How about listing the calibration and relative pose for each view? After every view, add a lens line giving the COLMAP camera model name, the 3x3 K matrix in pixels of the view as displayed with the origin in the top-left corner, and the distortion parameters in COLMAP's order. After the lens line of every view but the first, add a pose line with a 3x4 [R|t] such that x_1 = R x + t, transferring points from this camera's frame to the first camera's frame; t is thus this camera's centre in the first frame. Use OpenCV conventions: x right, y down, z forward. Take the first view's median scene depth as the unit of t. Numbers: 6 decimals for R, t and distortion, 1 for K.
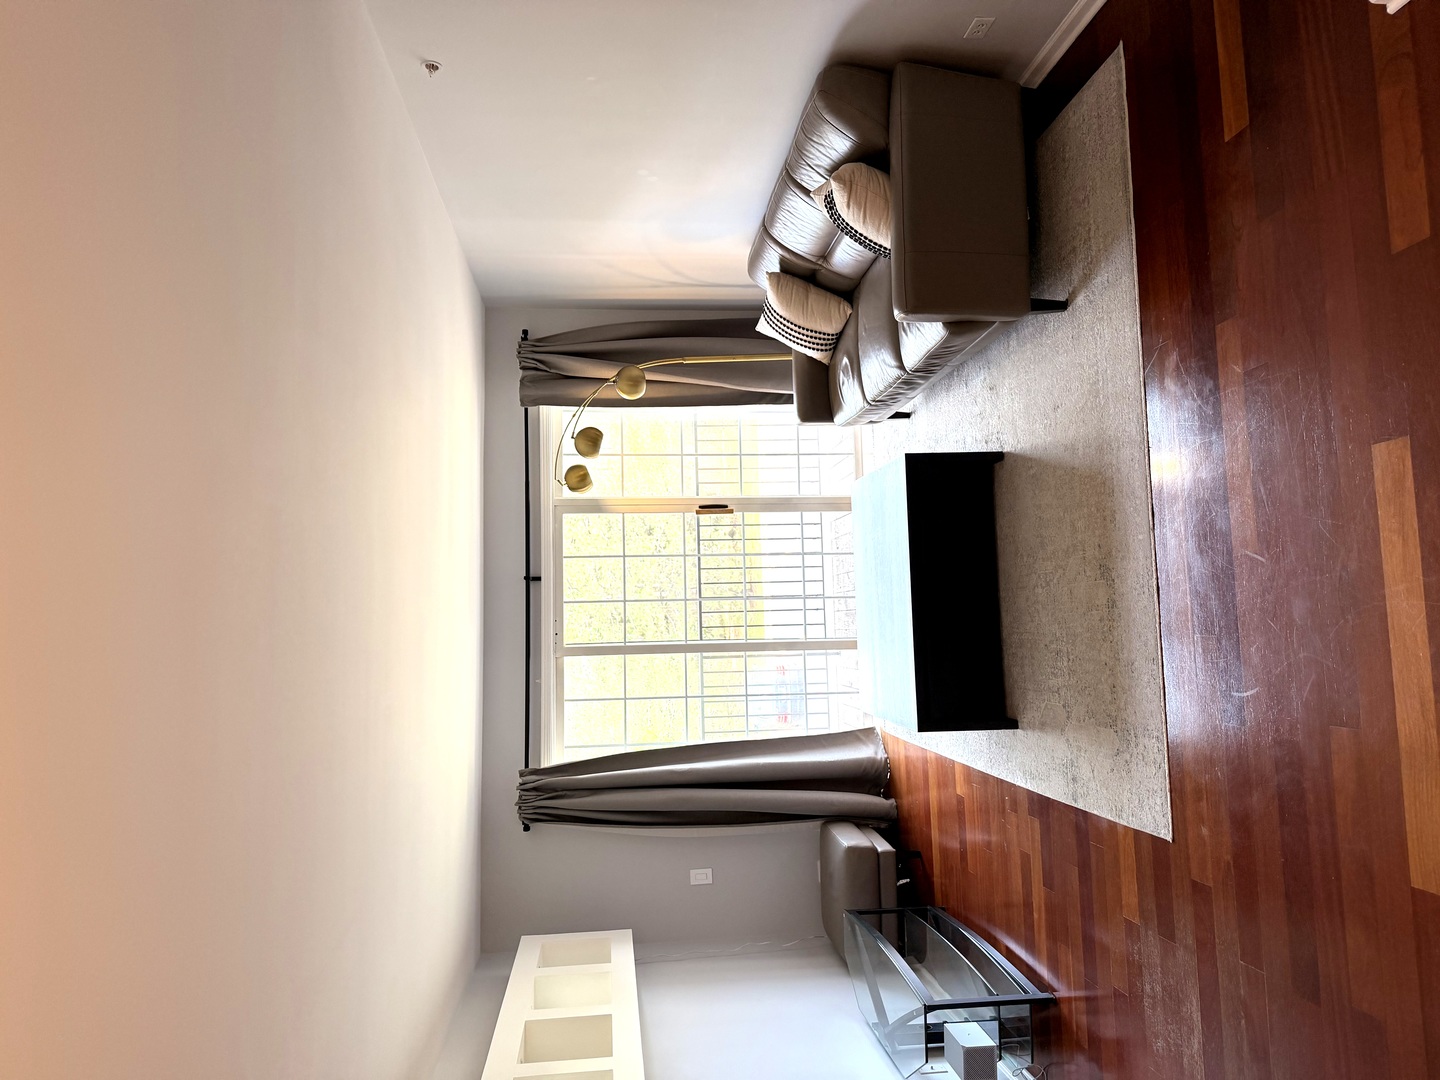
lens RADIAL K [[952.8, 0, 720.0], [0, 952.8, 540.0], [0, 0, 1]] dist [0.043612, -0.077796]
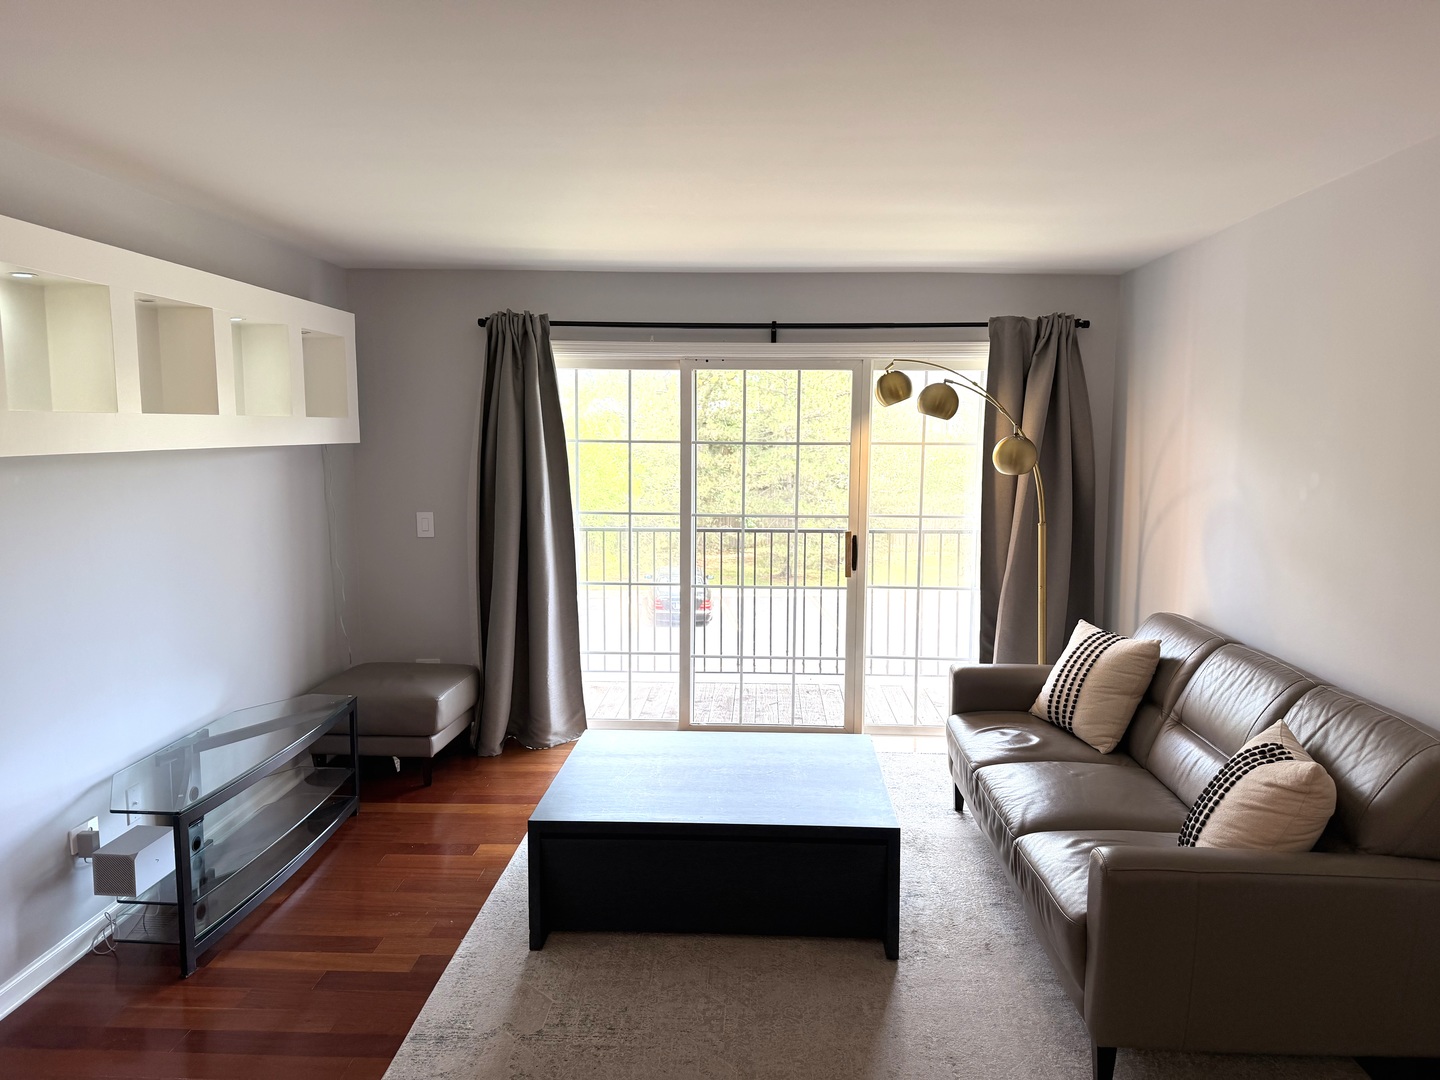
lens RADIAL K [[952.8, 0, 720.0], [0, 952.8, 540.0], [0, 0, 1]] dist [0.043612, -0.077796]
pose [[-0.034279, 0.999408, 0.002933, -0.020395], [-0.989999, -0.034358, 0.136826, -0.038519], [0.136846, 0.001786, 0.990591, 0.207931]]
